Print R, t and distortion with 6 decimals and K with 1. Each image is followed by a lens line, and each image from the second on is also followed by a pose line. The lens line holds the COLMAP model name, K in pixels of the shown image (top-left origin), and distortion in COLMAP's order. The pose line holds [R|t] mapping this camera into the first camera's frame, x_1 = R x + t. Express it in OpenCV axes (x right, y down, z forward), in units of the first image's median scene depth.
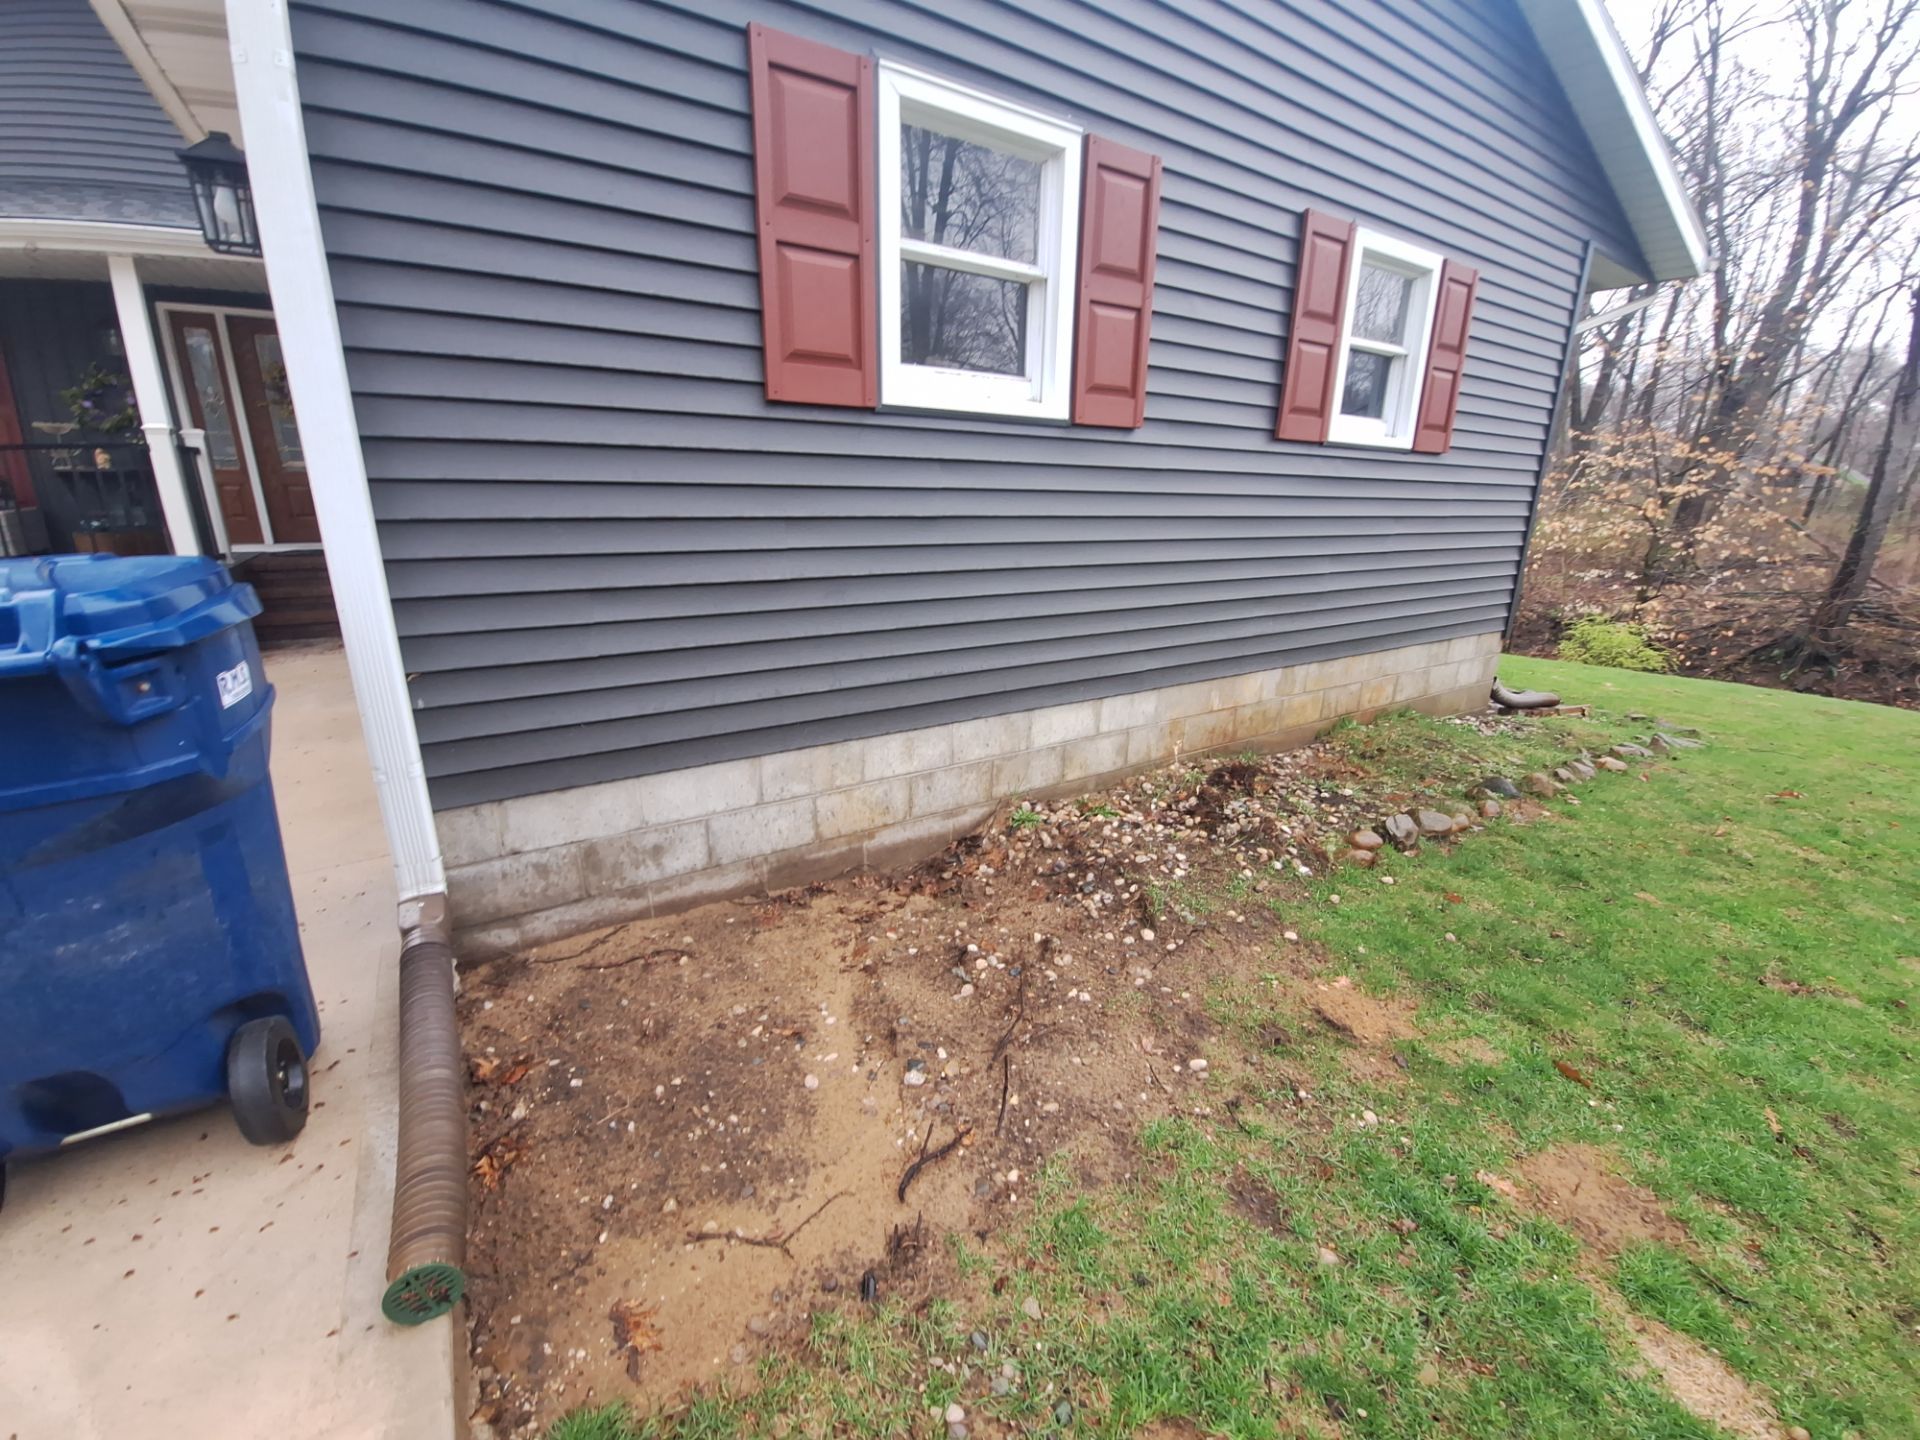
lens RADIAL K [[752.8, 0, 948.9], [0, 752.8, 710.6], [0, 0, 1]] dist [-0.019054, -0.000497]
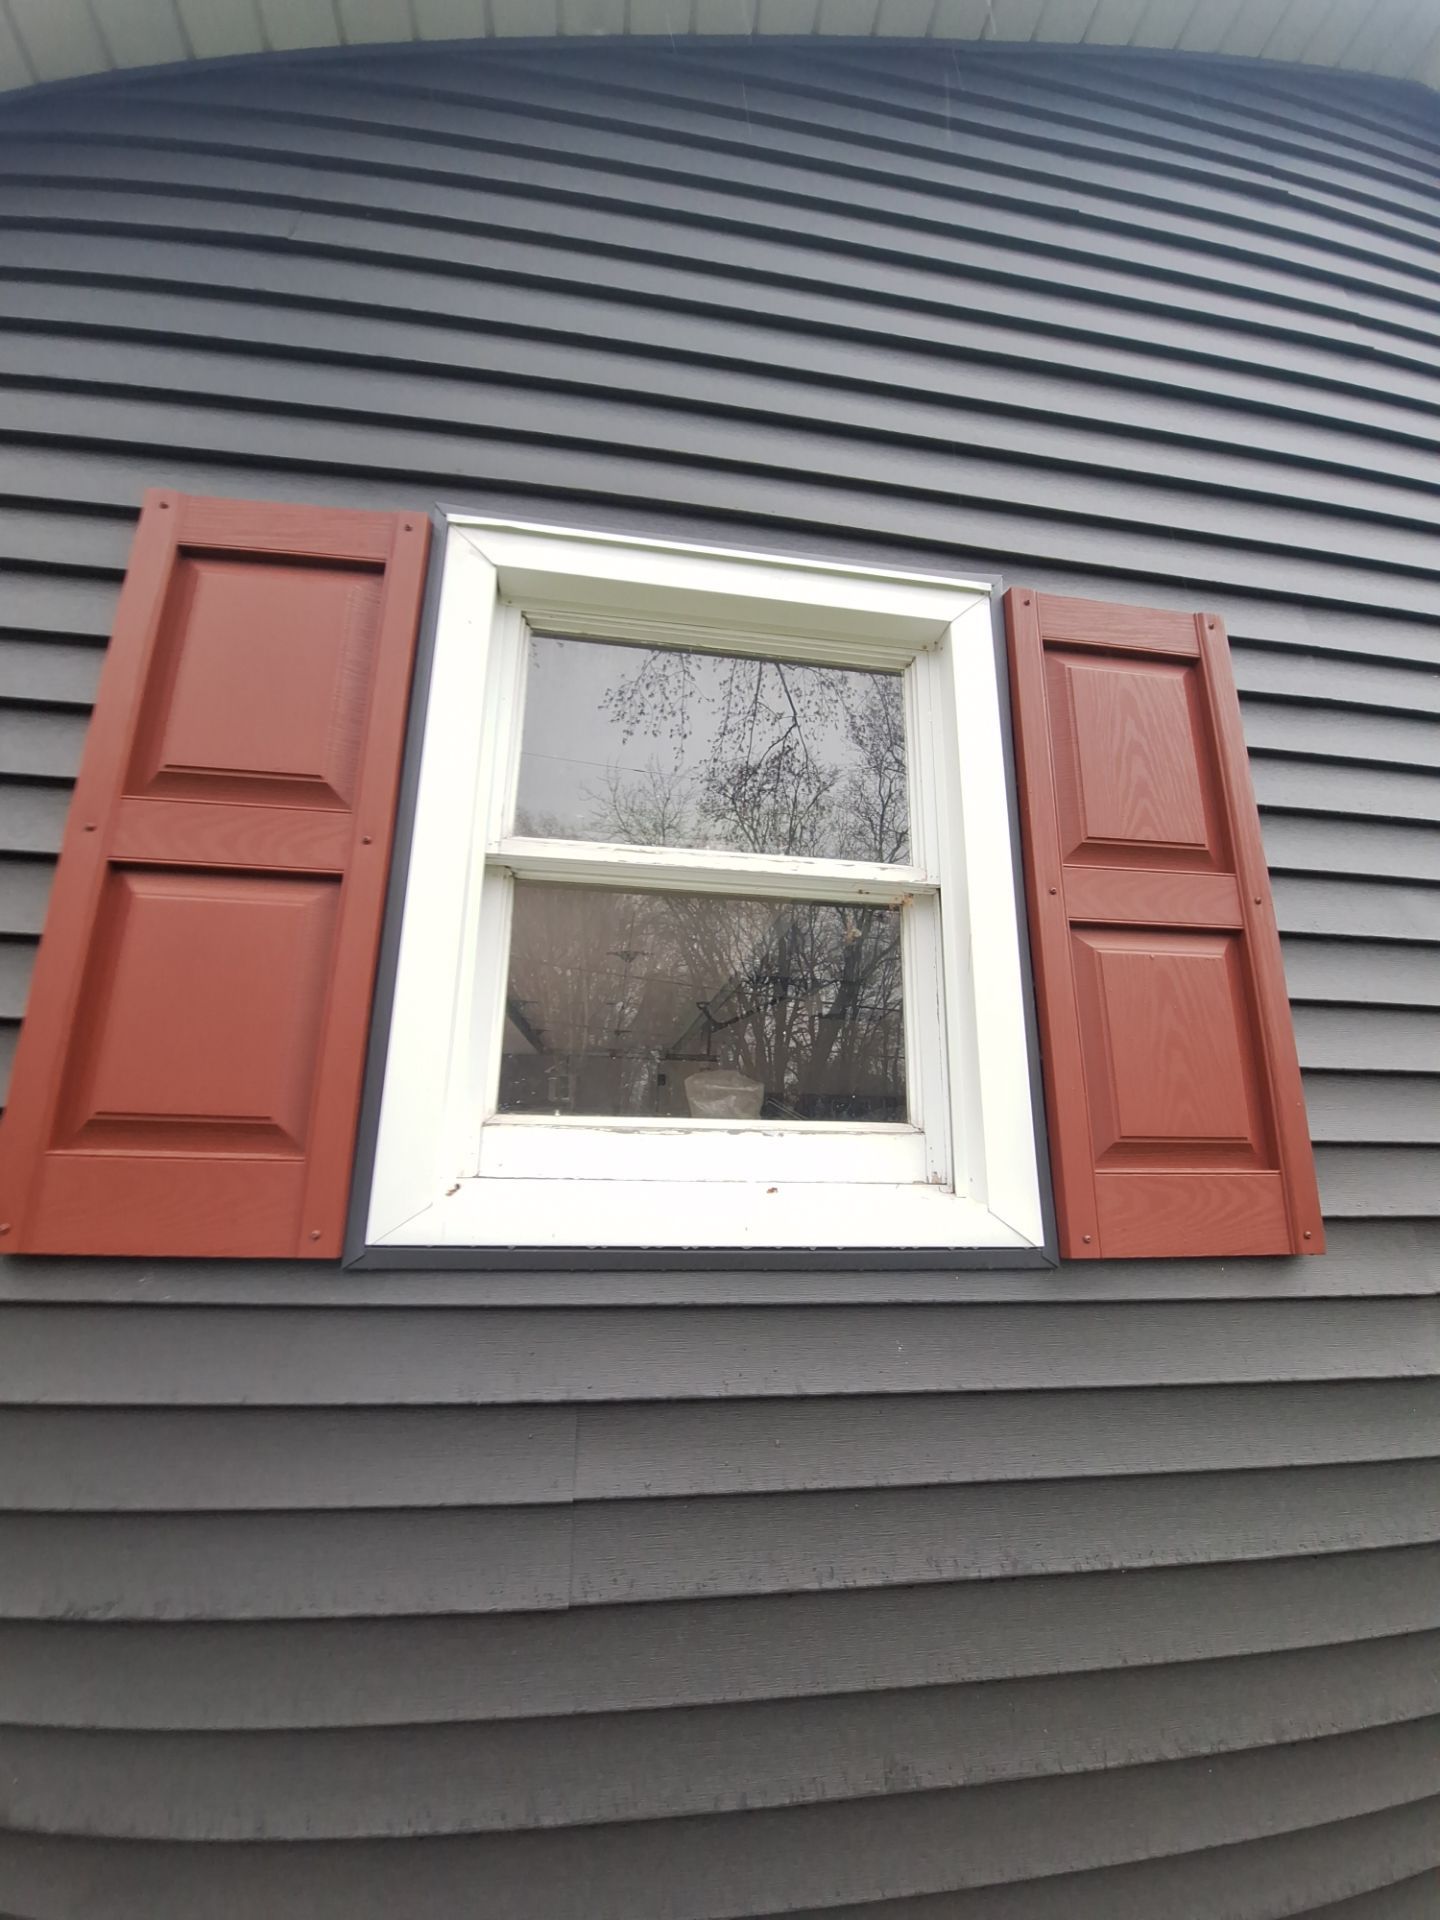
lens RADIAL K [[752.8, 0, 720.0], [0, 752.8, 960.0], [0, 0, 1]] dist [-0.019054, -0.000497]
pose [[0.912020, -0.093024, -0.399457, 0.174418], [-0.123055, 0.867009, -0.482859, -0.328854], [0.391250, 0.489532, 0.779283, 0.644366]]
